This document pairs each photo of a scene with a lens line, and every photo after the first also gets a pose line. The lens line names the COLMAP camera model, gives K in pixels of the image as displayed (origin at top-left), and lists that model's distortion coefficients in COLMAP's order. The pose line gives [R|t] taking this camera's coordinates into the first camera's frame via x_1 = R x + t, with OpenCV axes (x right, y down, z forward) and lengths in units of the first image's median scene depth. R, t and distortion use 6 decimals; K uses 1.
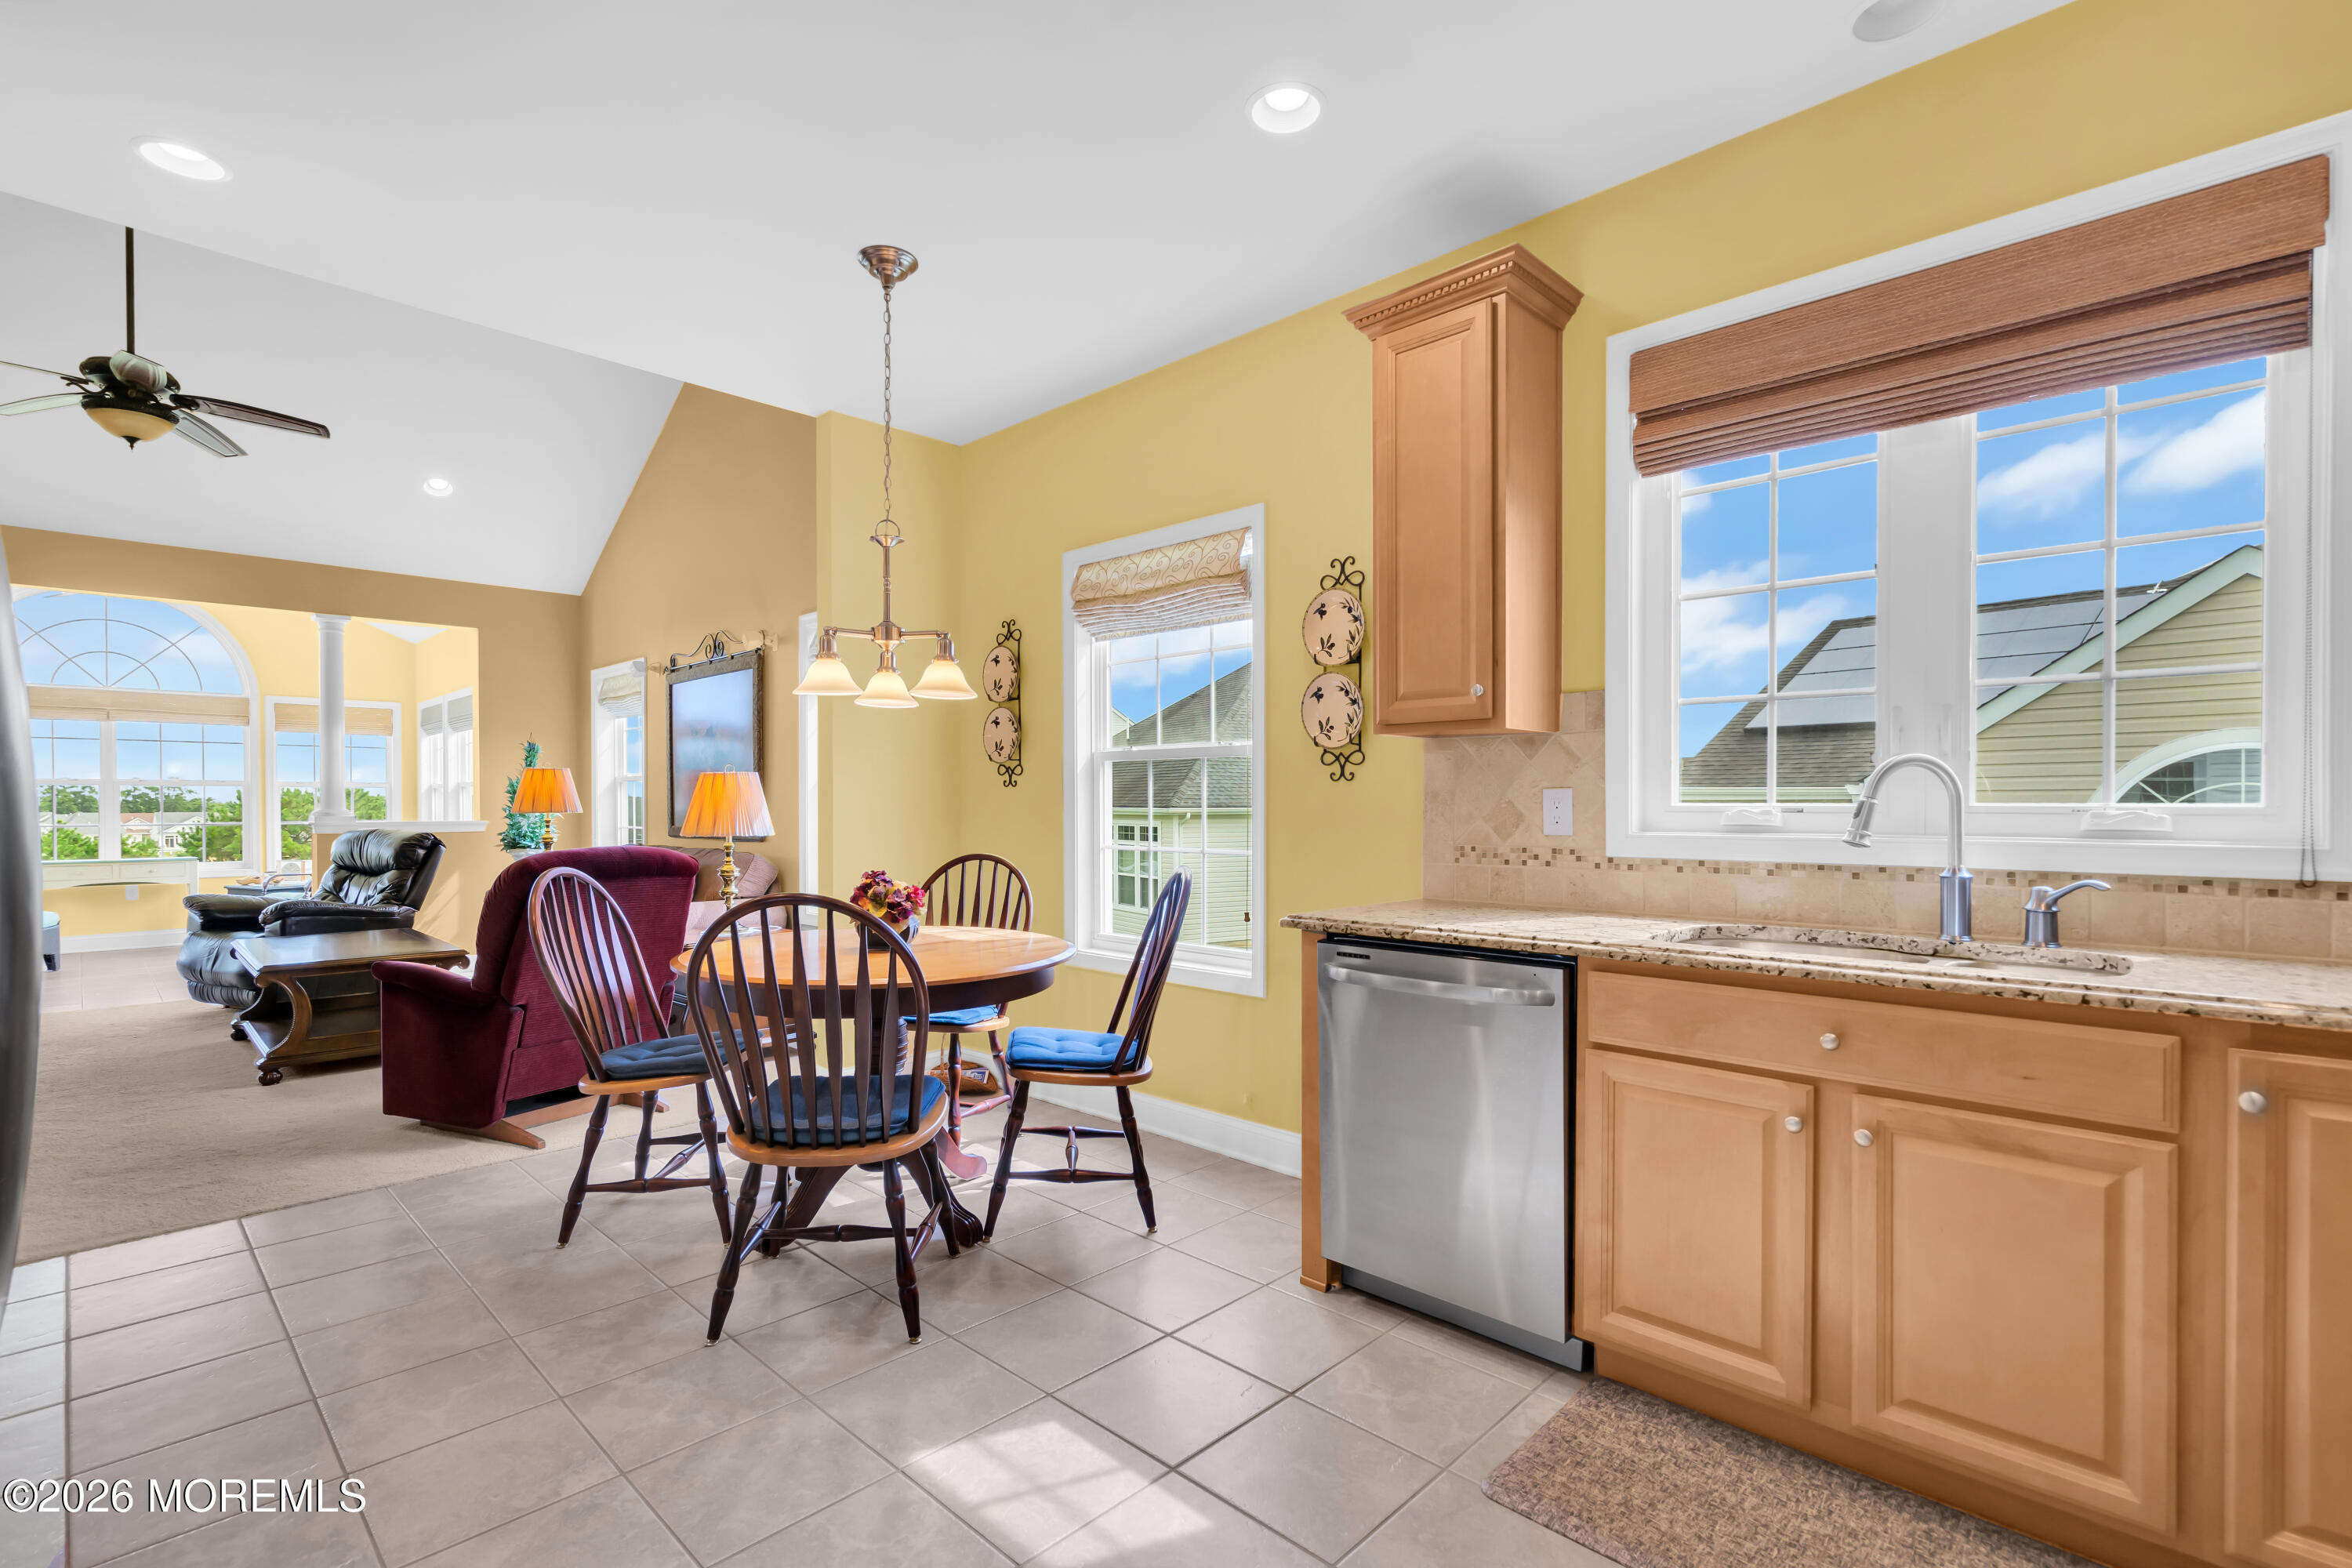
lens RADIAL K [[1081.4, 0, 1161.9], [0, 1081.4, 800.9], [0, 0, 1]] dist [-0.005098, 0.002374]
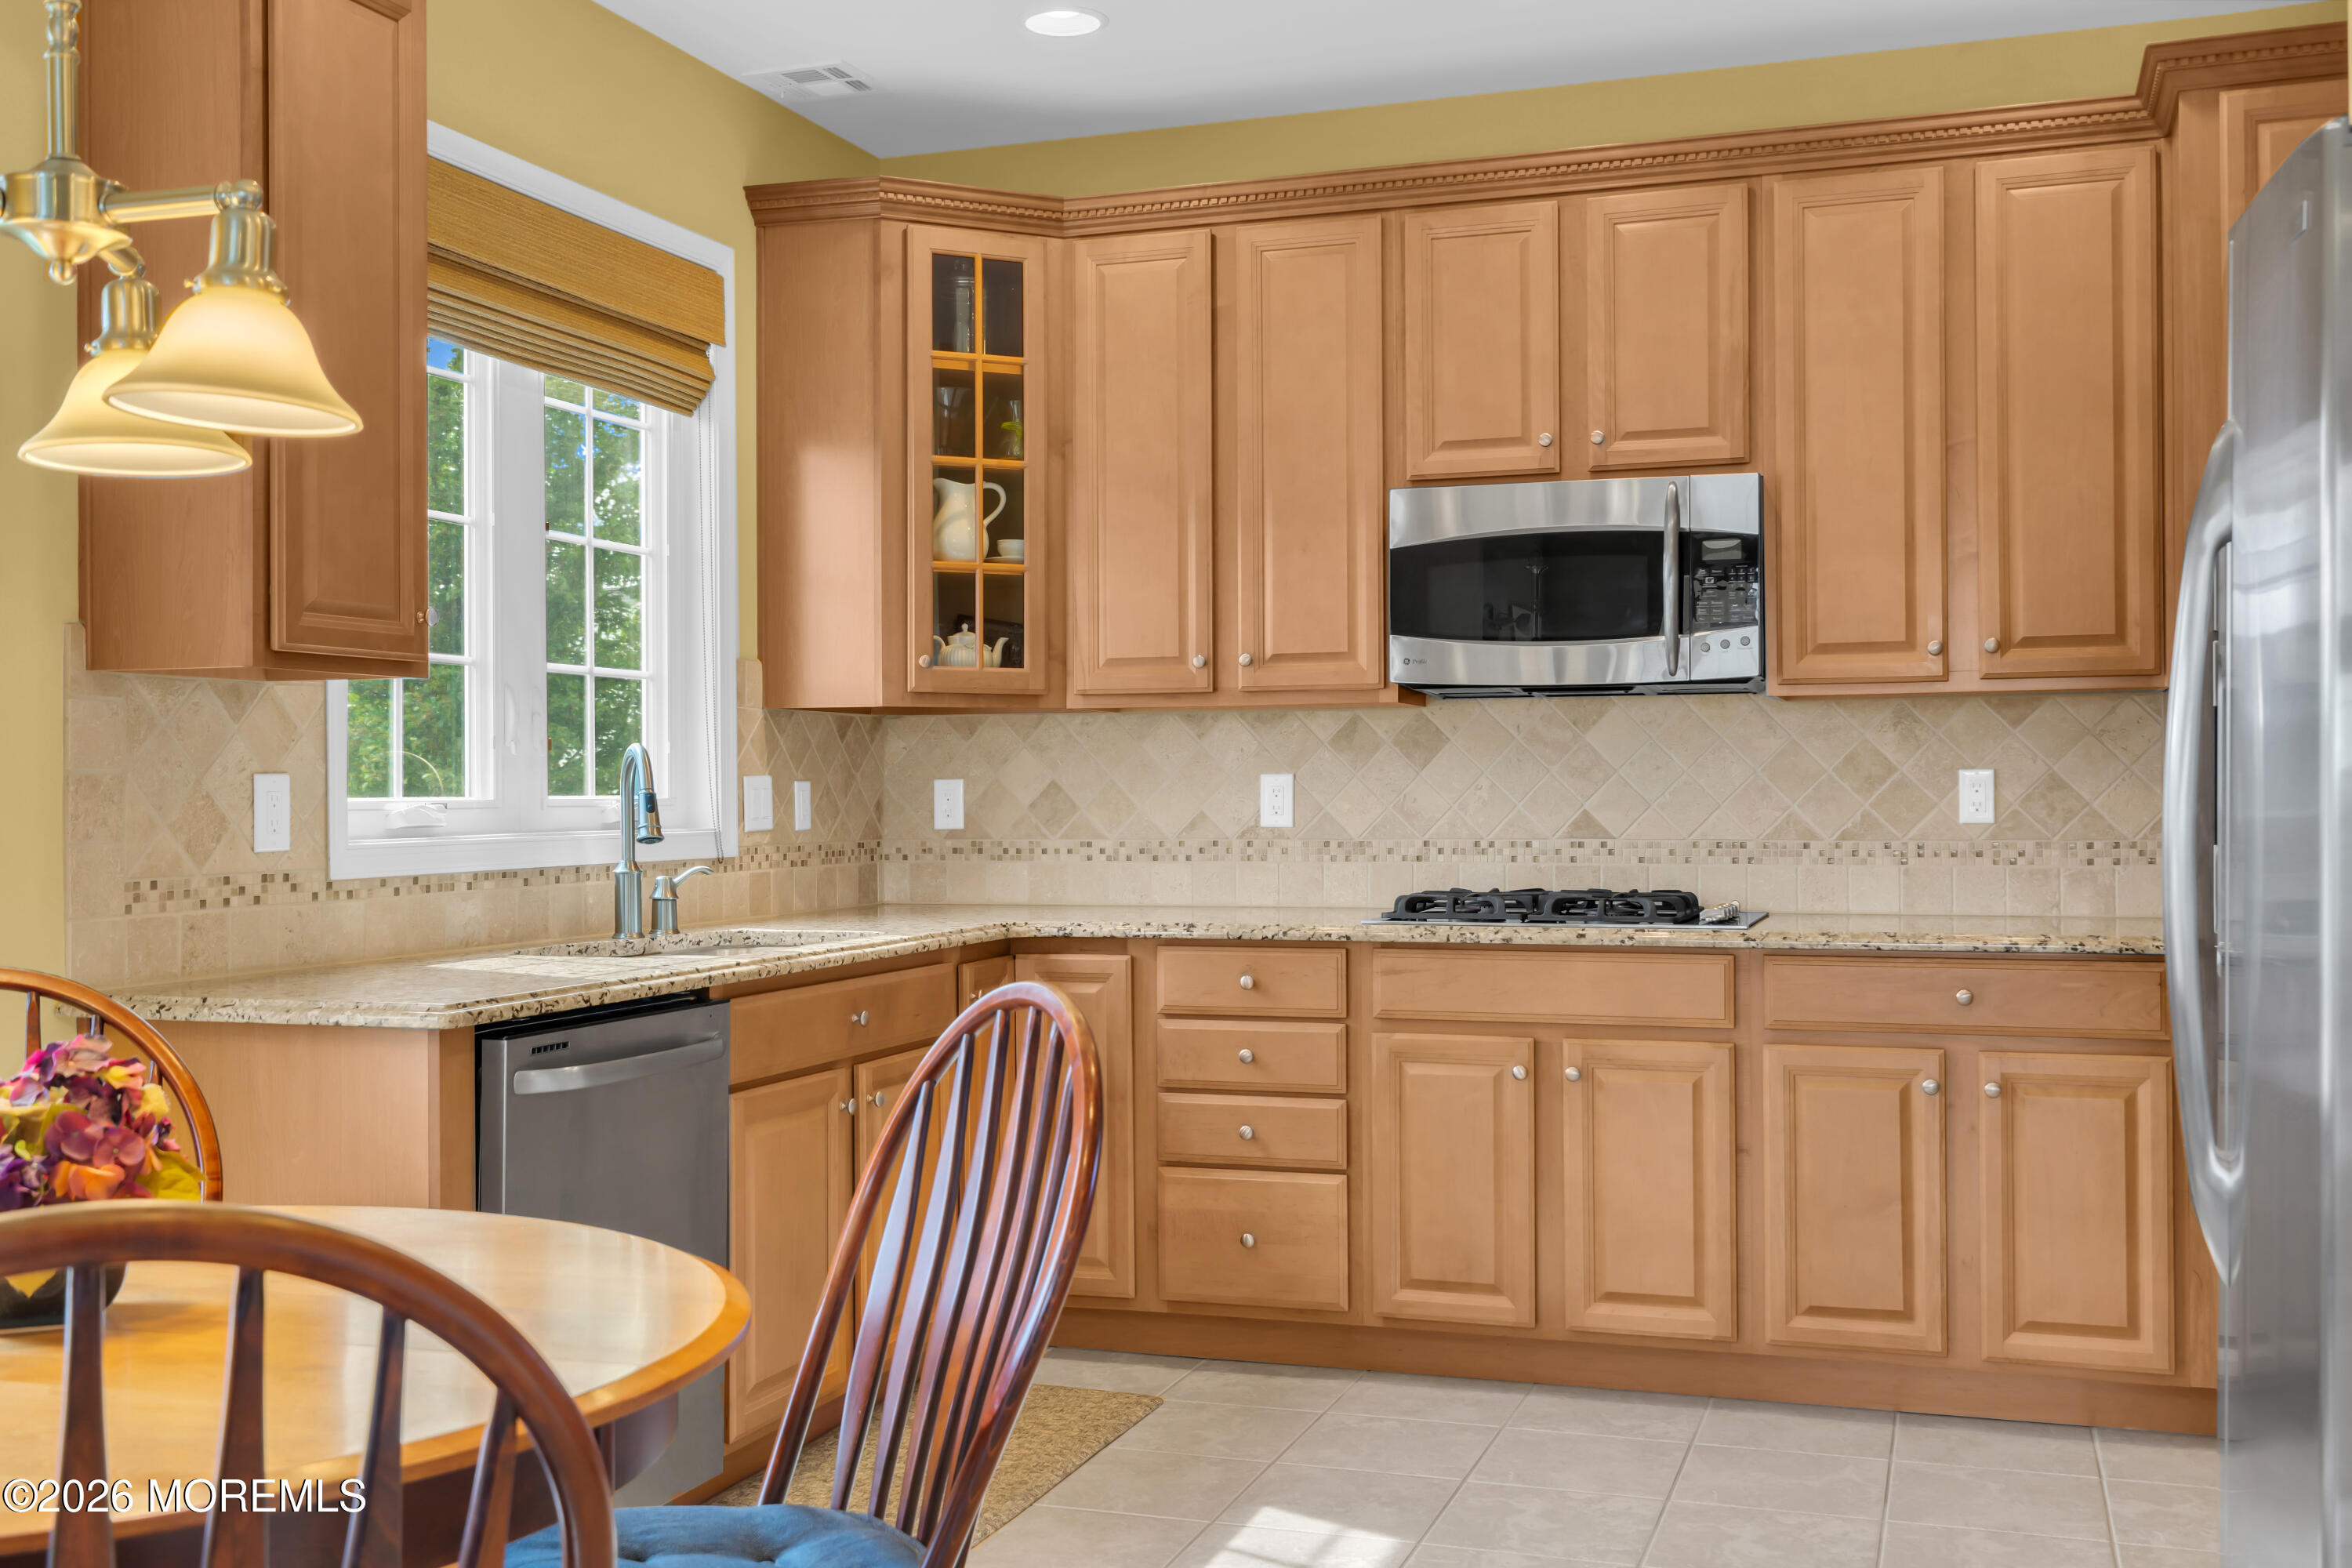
lens RADIAL K [[2328.0, 0, 1167.2], [0, 2328.0, 775.1], [0, 0, 1]] dist [0.018931, 0.000000]
pose [[-0.427349, 0.008938, 0.904043, -1.056005], [0.005972, 0.999957, -0.007063, 0.001322], [-0.904067, 0.002381, -0.427384, 1.136098]]
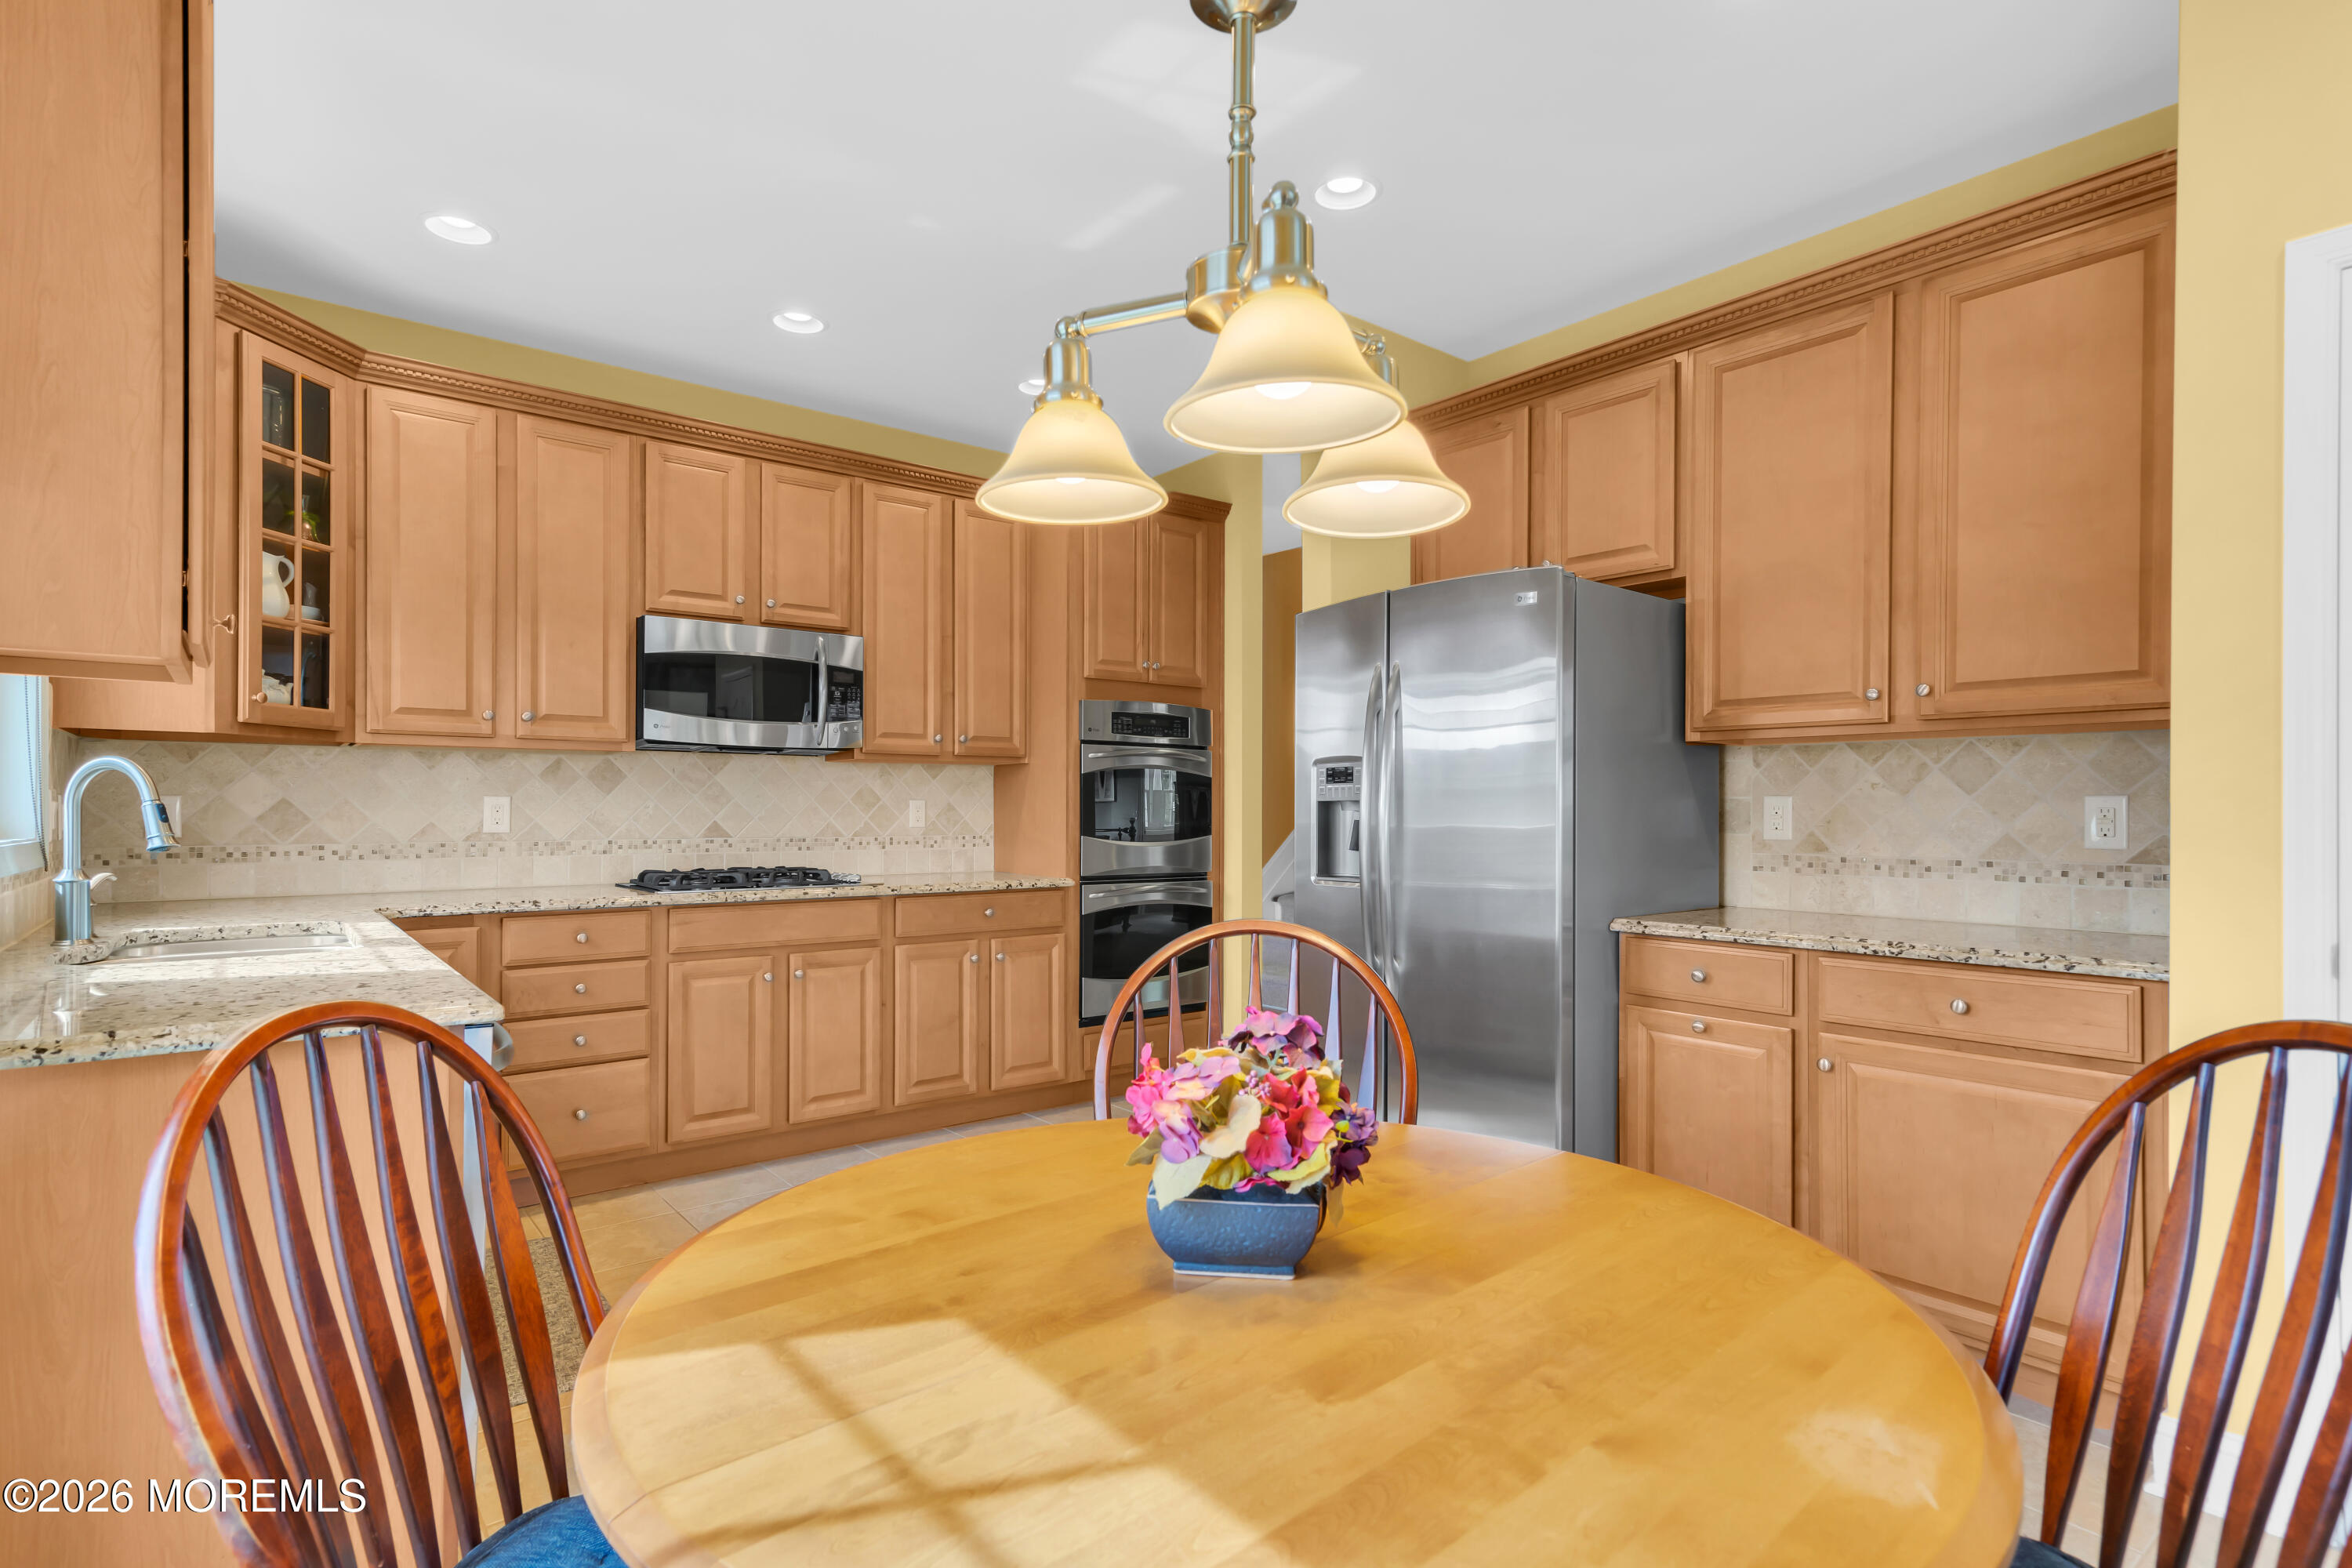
lens RADIAL K [[1170.3, 0, 1179.1], [0, 1170.3, 810.4], [0, 0, 1]] dist [0.005664, 0.001203]
pose [[-0.992809, -0.001333, 0.119706, -0.300527], [-0.001390, 0.999999, -0.000398, 0.003903], [-0.119705, -0.000561, -0.992809, 1.538589]]
